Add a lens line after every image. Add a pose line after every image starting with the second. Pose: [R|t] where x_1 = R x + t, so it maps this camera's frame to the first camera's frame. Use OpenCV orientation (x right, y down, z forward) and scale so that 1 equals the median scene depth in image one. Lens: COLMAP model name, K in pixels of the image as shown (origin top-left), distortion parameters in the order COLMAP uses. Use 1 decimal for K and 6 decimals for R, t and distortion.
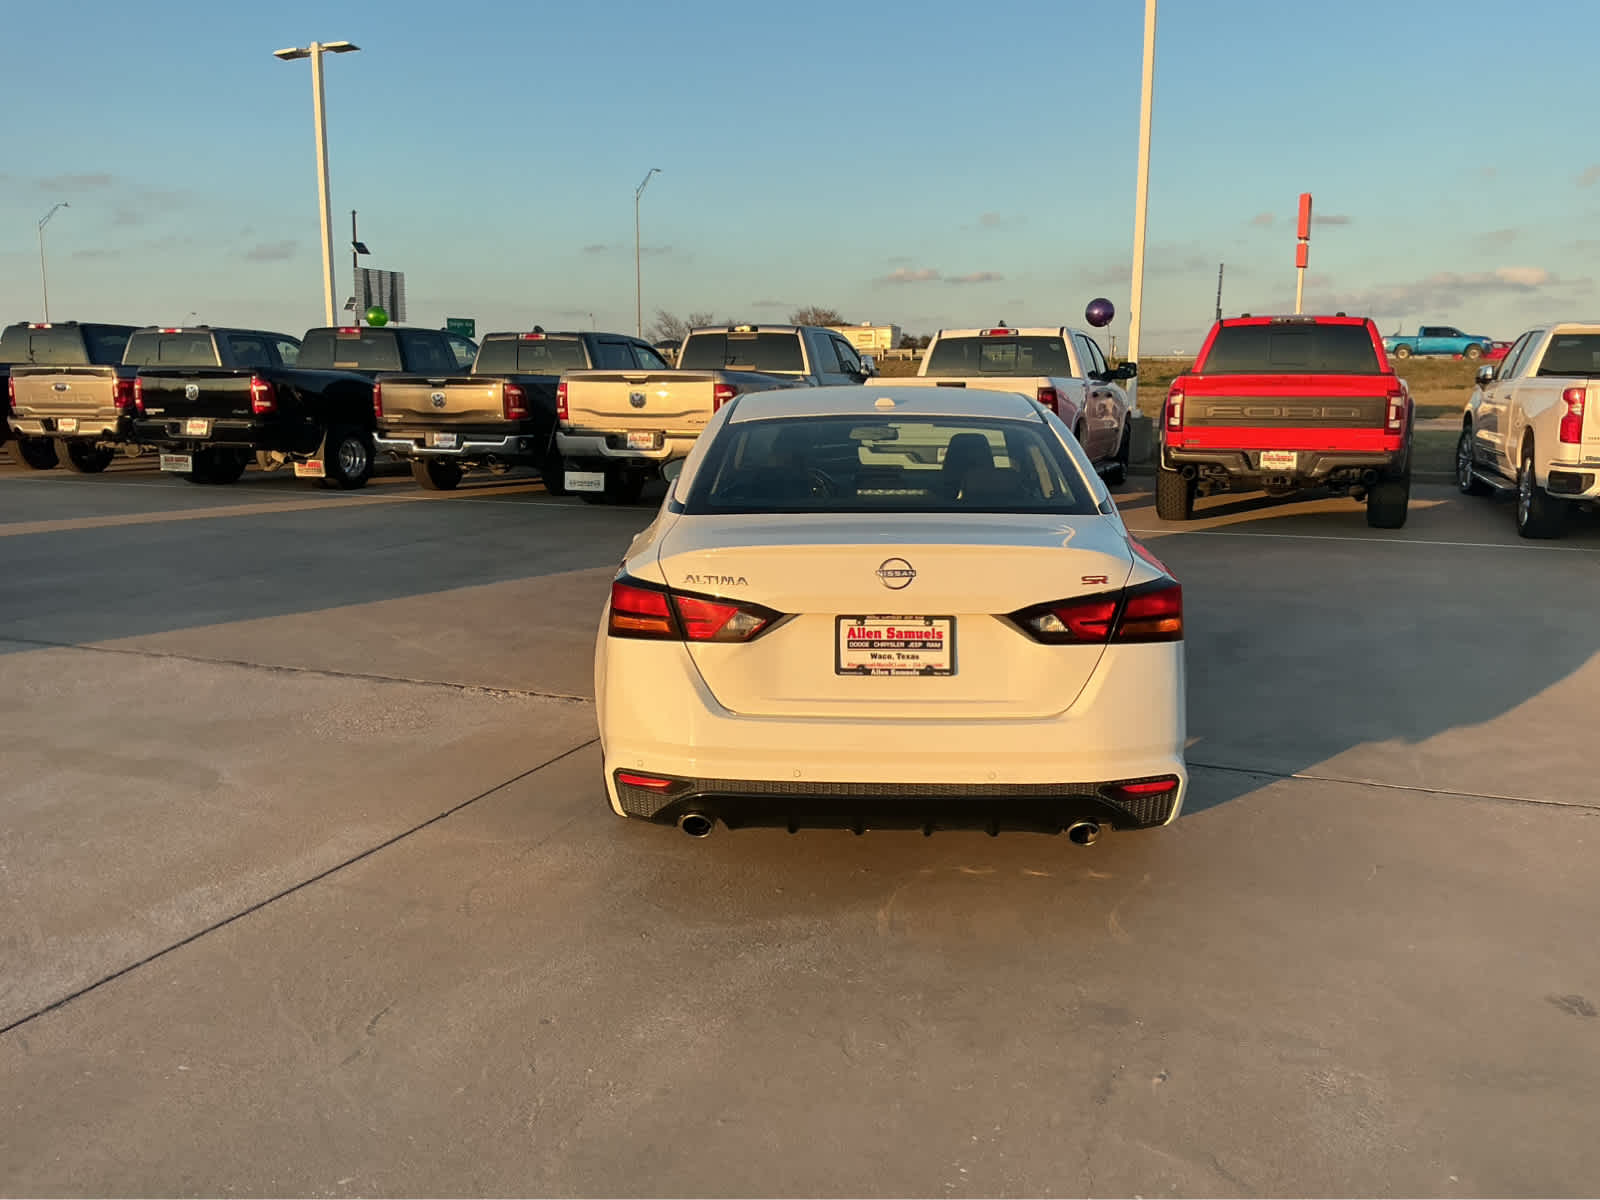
lens RADIAL K [[1305.5, 0, 800.0], [0, 1305.5, 600.0], [0, 0, 1]] dist [0.120512, -0.246883]
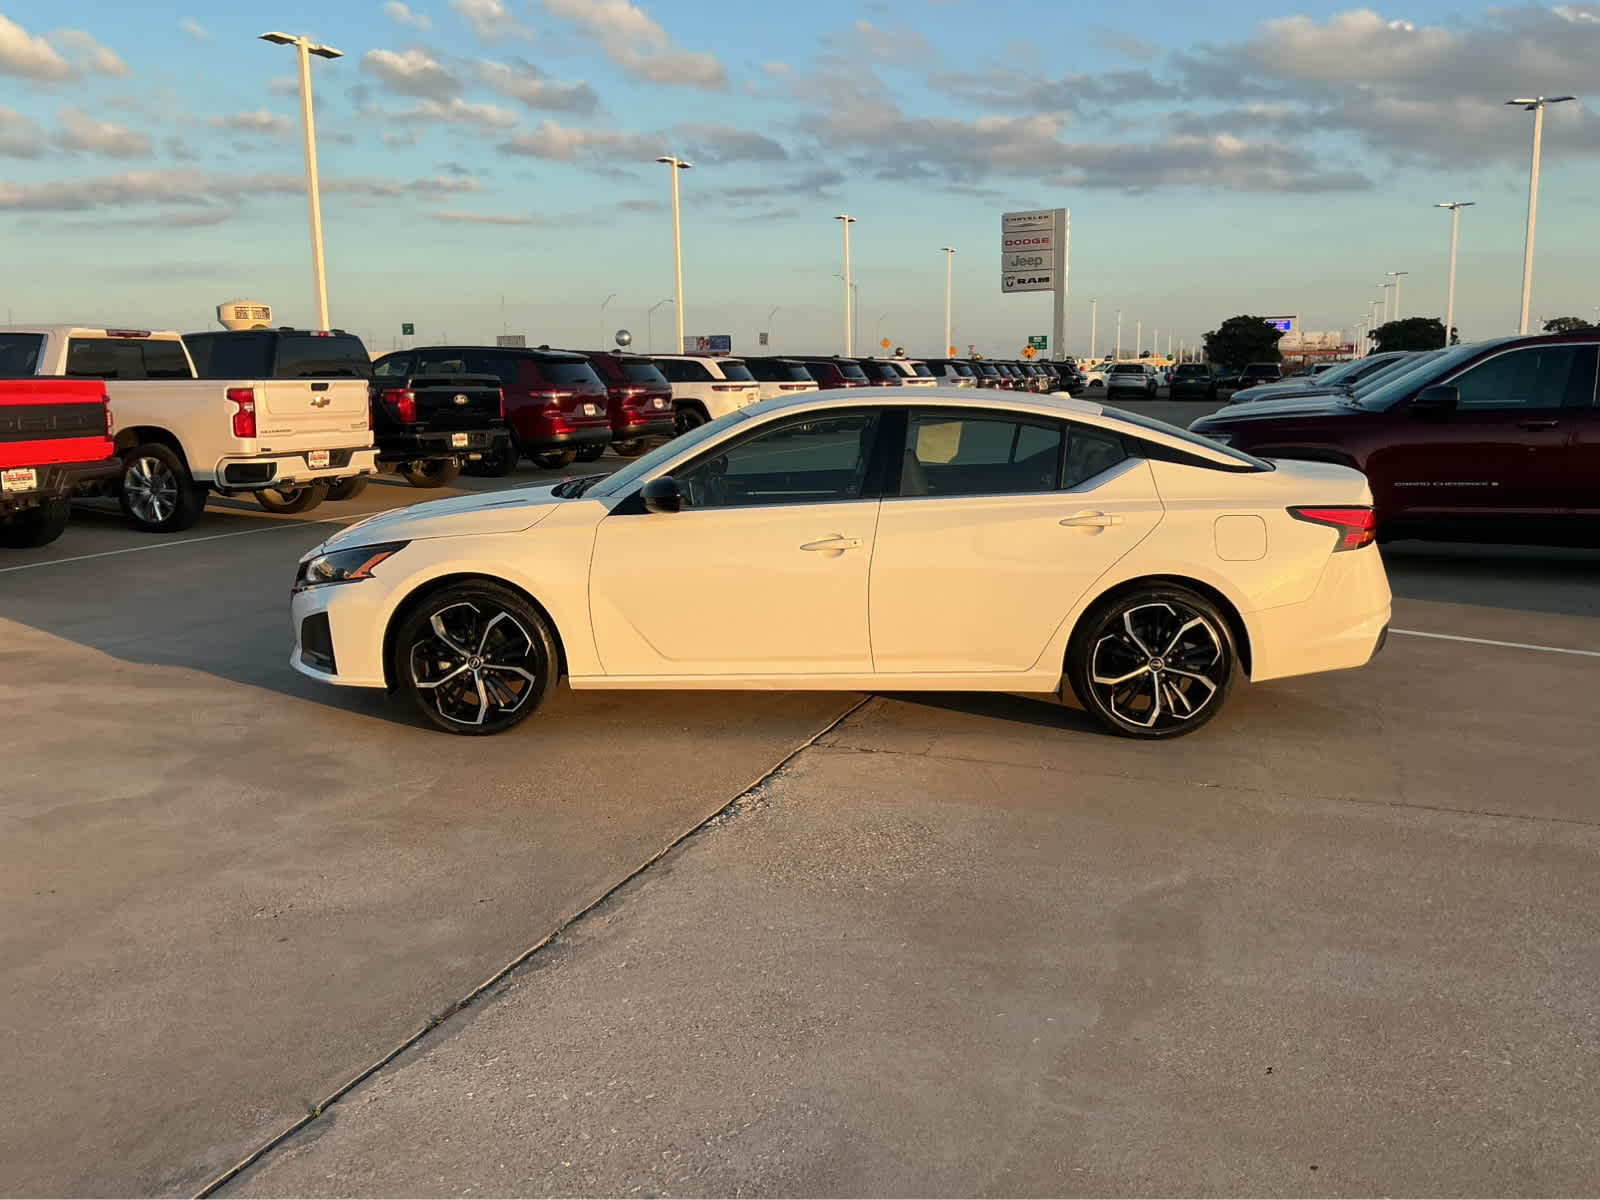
lens RADIAL K [[1305.5, 0, 800.0], [0, 1305.5, 600.0], [0, 0, 1]] dist [0.120512, -0.246883]
pose [[-0.005892, -0.173949, 0.984737, -0.549576], [0.176684, 0.969080, 0.172240, -0.096581], [-0.984250, 0.175002, 0.025024, 0.538697]]
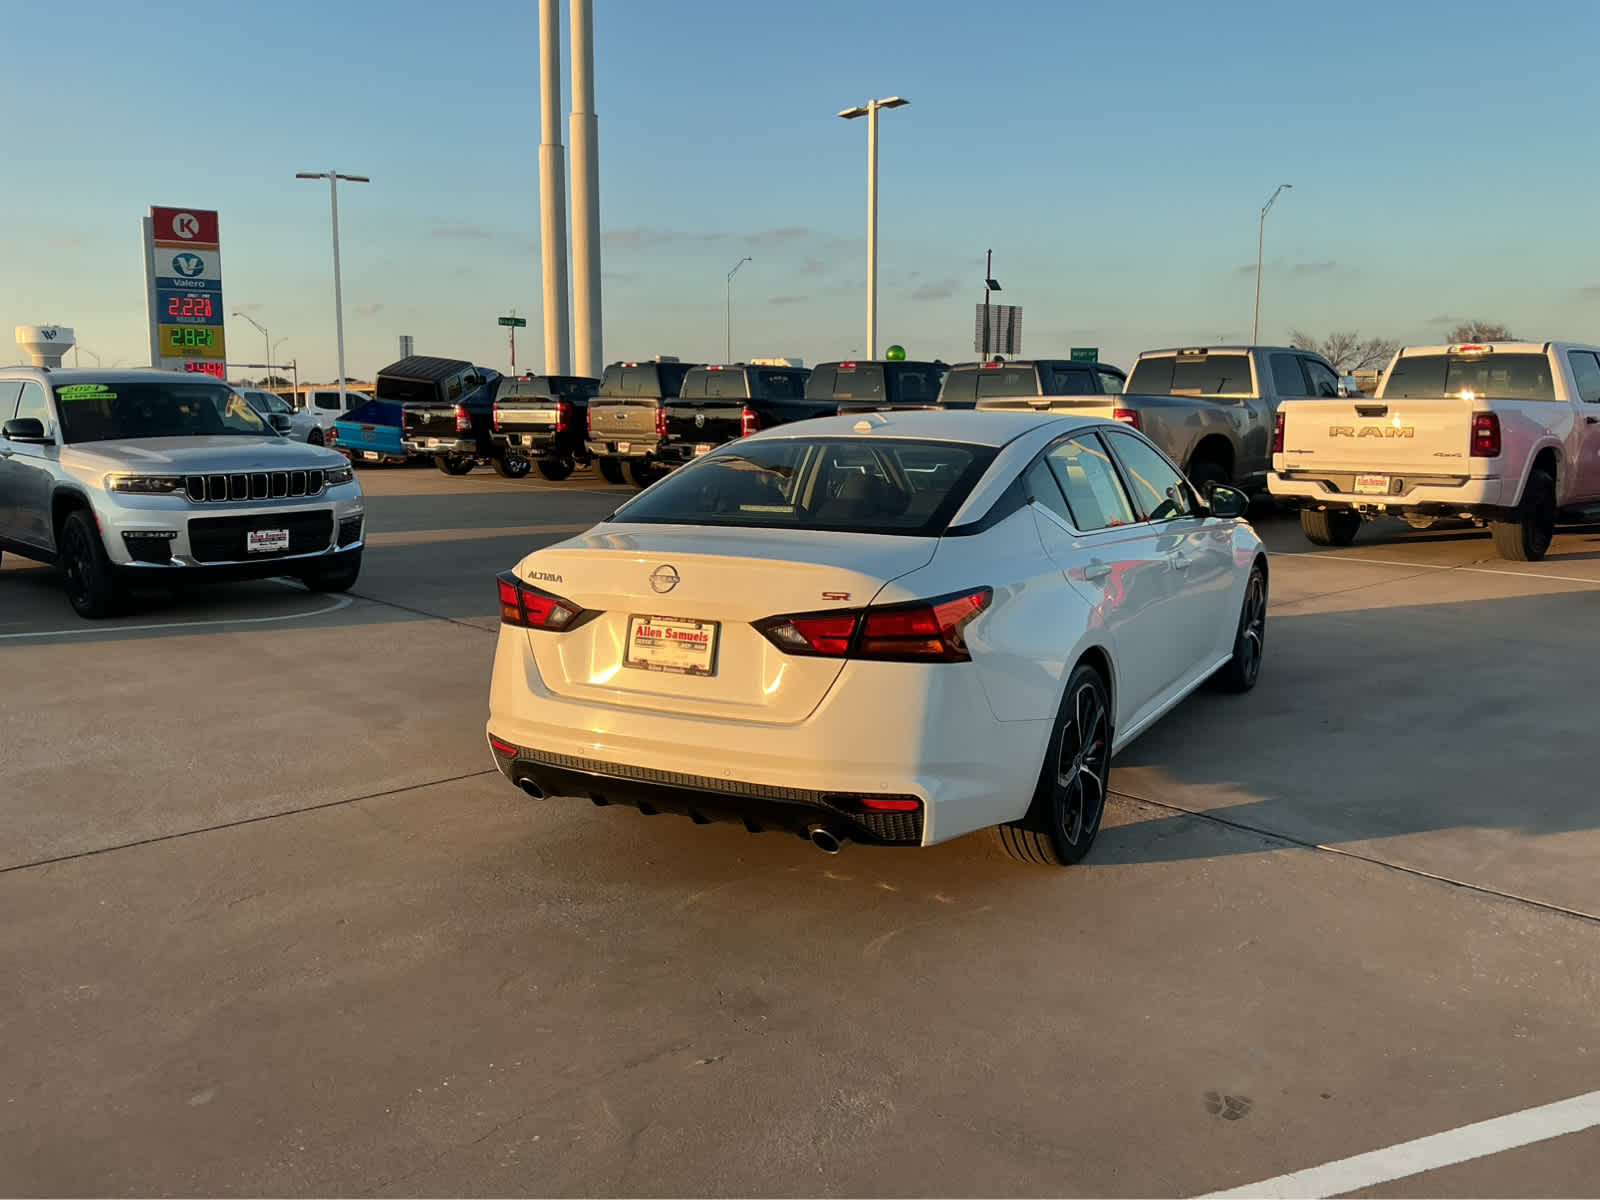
lens RADIAL K [[1305.5, 0, 800.0], [0, 1305.5, 600.0], [0, 0, 1]] dist [0.120512, -0.246883]
pose [[0.893356, 0.061515, -0.445120, 0.209202], [-0.070644, 0.997494, -0.003931, -0.001919], [0.443762, 0.034957, 0.895463, 0.020514]]
